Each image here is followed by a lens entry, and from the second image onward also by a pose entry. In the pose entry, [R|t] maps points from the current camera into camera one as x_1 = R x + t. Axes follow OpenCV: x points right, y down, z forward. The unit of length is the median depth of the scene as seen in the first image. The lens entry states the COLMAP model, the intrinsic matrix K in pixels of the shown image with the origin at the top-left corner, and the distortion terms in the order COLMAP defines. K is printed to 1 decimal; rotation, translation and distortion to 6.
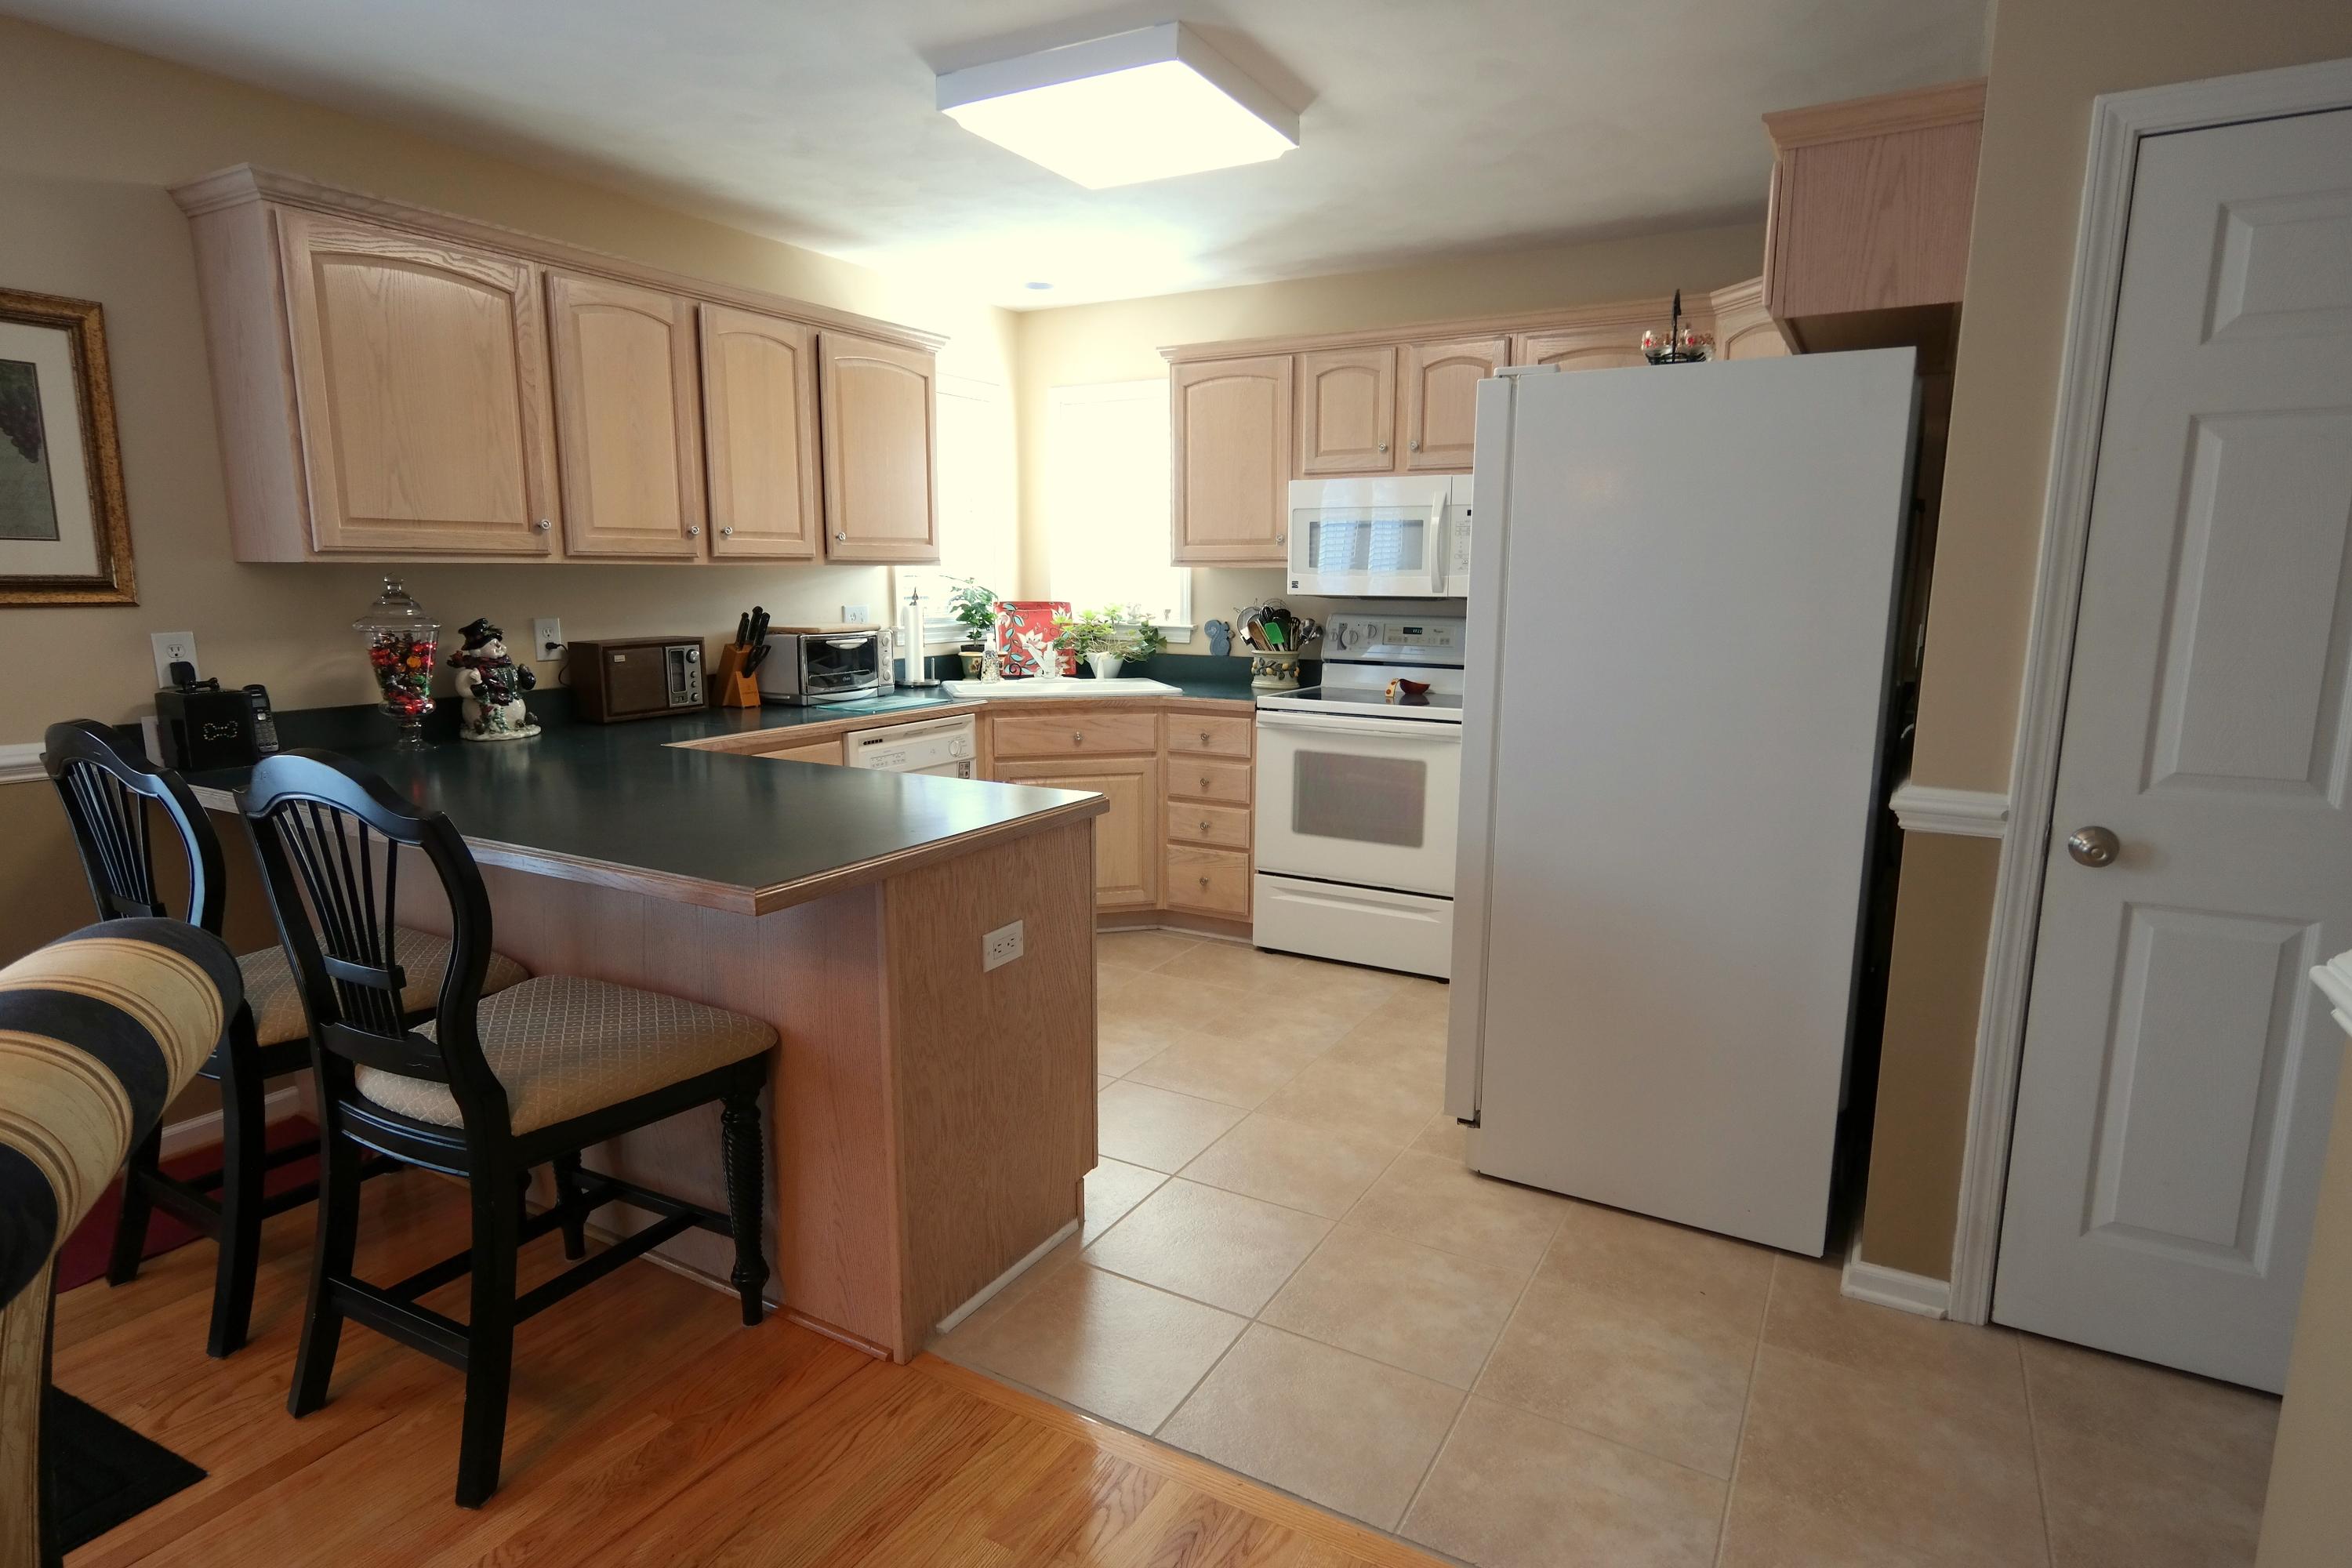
lens RADIAL K [[1226.2, 0, 1176.0], [0, 1226.2, 784.0], [0, 0, 1]] dist [0.000145, 0.001236]
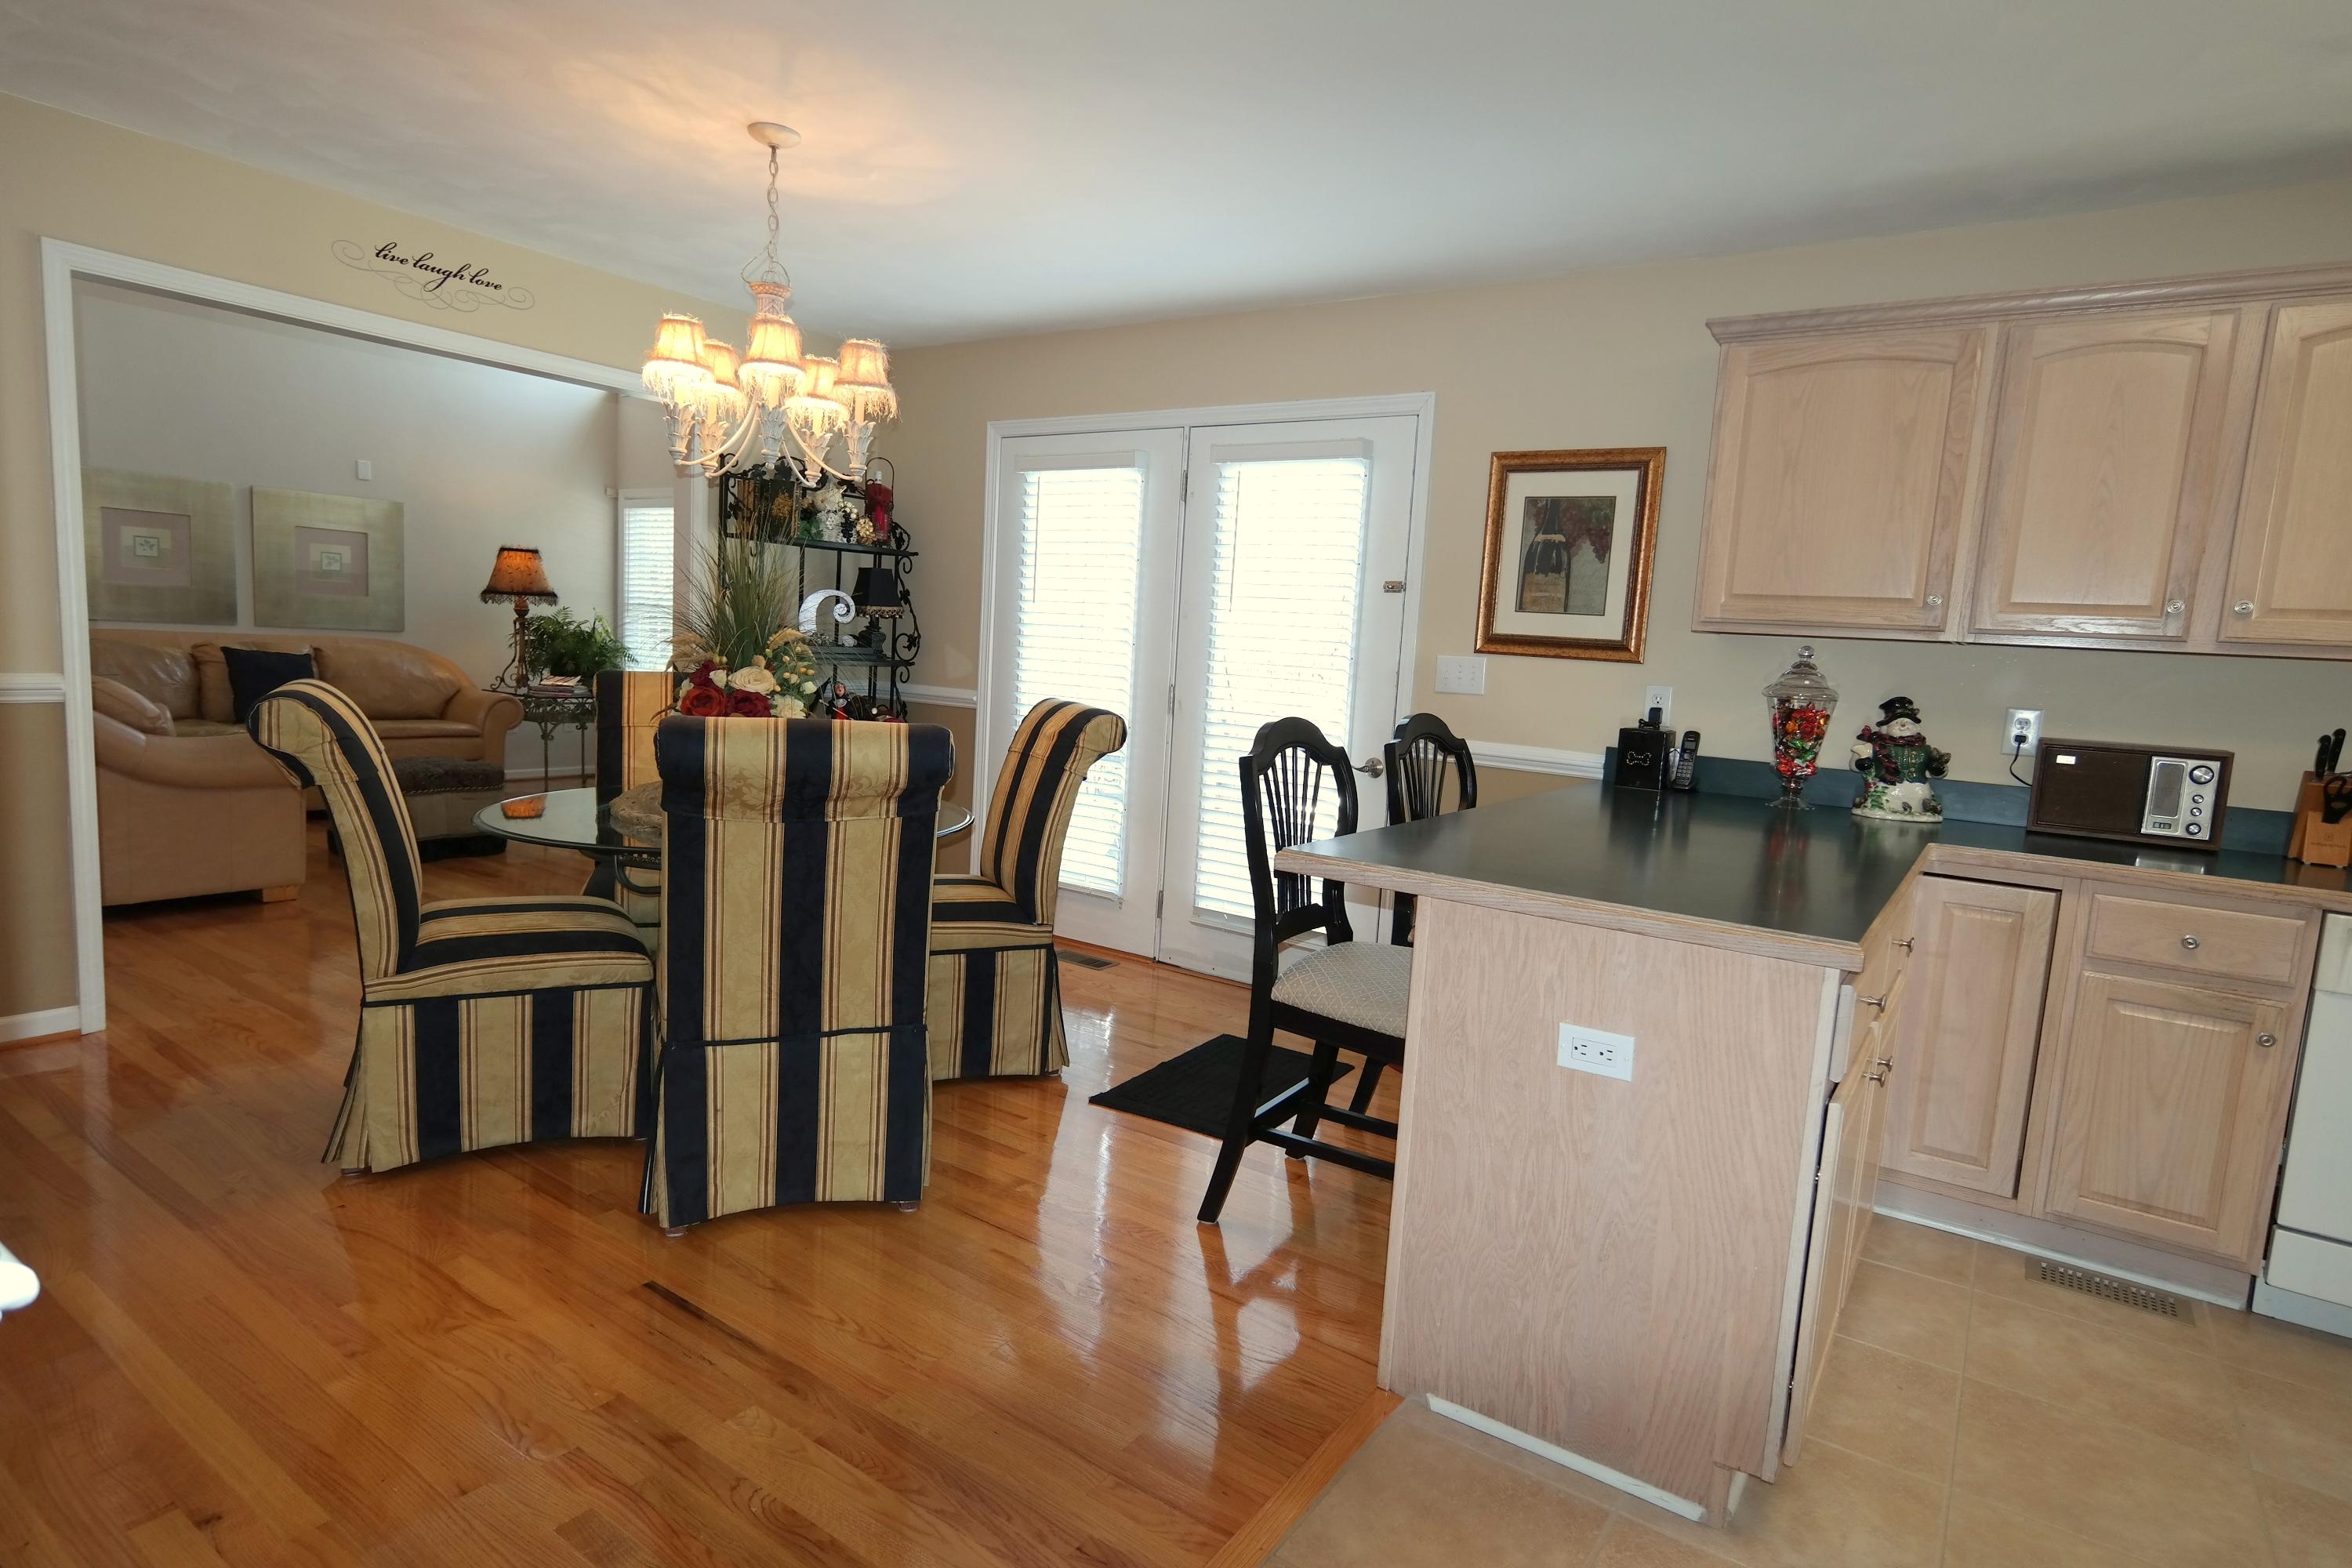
lens RADIAL K [[1226.2, 0, 1176.0], [0, 1226.2, 784.0], [0, 0, 1]] dist [0.000145, 0.001236]
pose [[-0.073582, 0.110038, -0.991200, 0.572860], [-0.229709, 0.965300, 0.124215, -0.068010], [0.970474, 0.236828, -0.045752, 0.605184]]
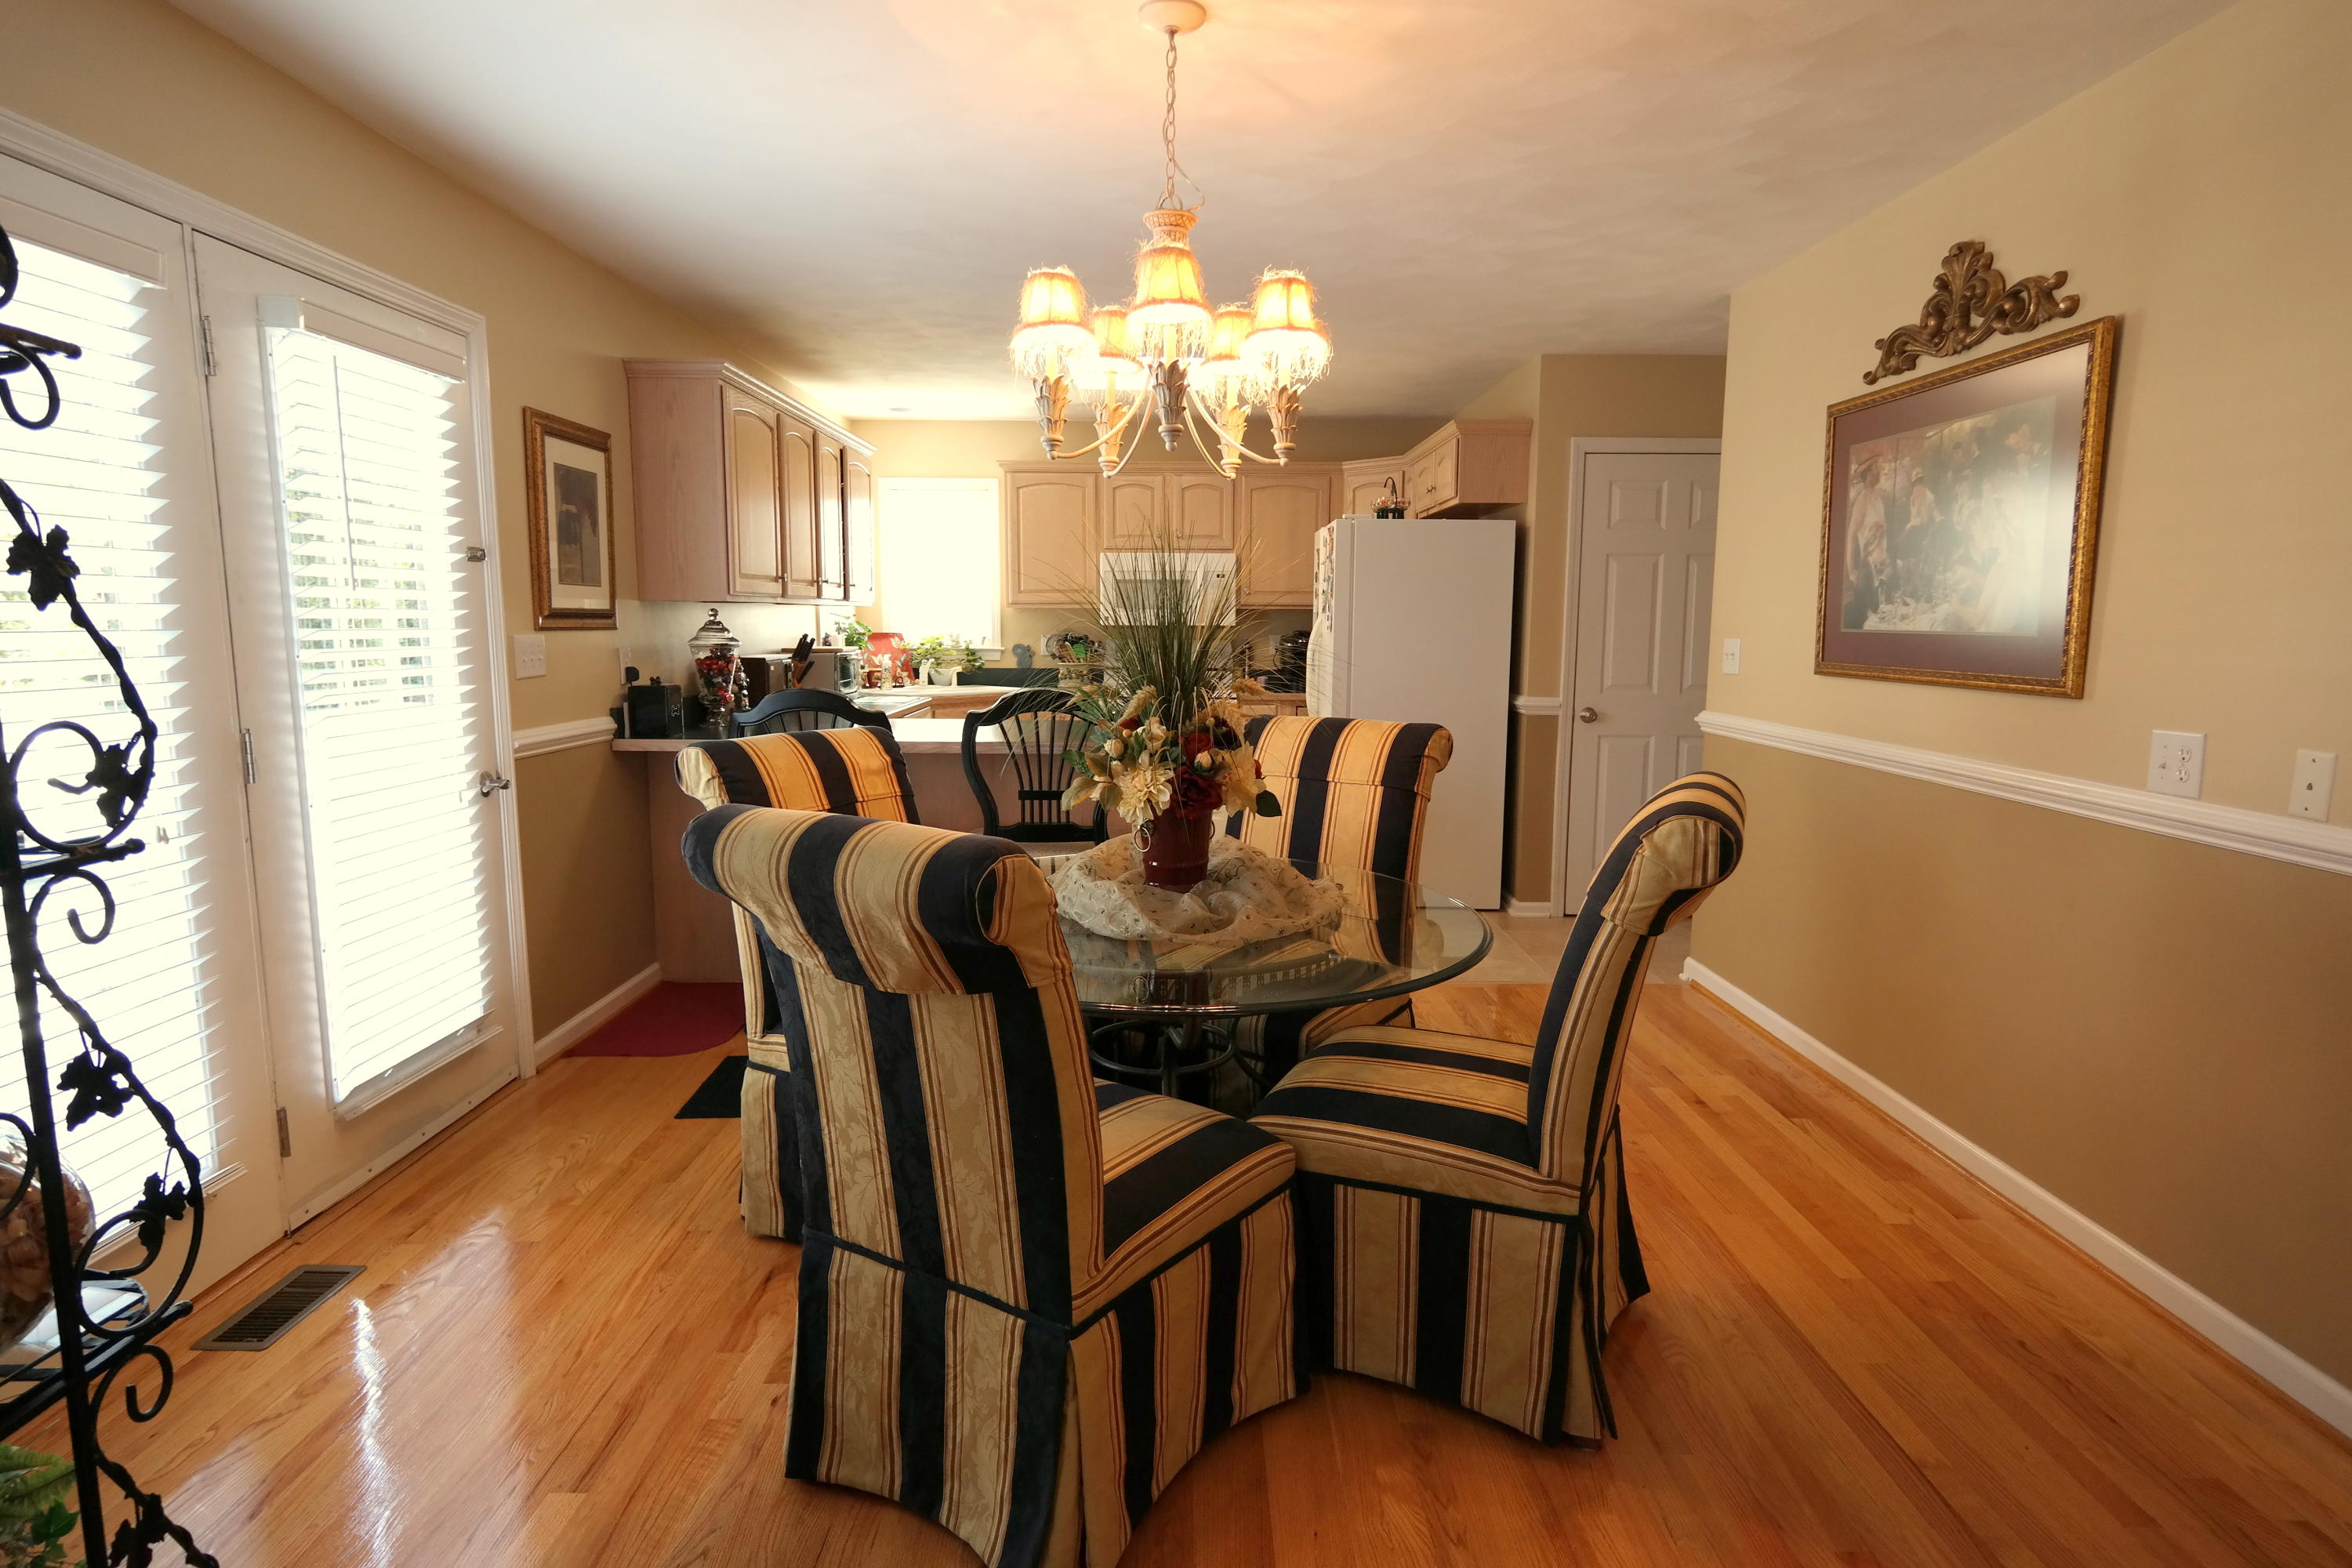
lens RADIAL K [[1226.2, 0, 1176.0], [0, 1226.2, 784.0], [0, 0, 1]] dist [0.000145, 0.001236]
pose [[0.869664, -0.065879, 0.489228, -1.023776], [0.082163, 0.996548, -0.011861, 0.122809], [-0.486758, 0.050511, 0.872075, -0.662696]]
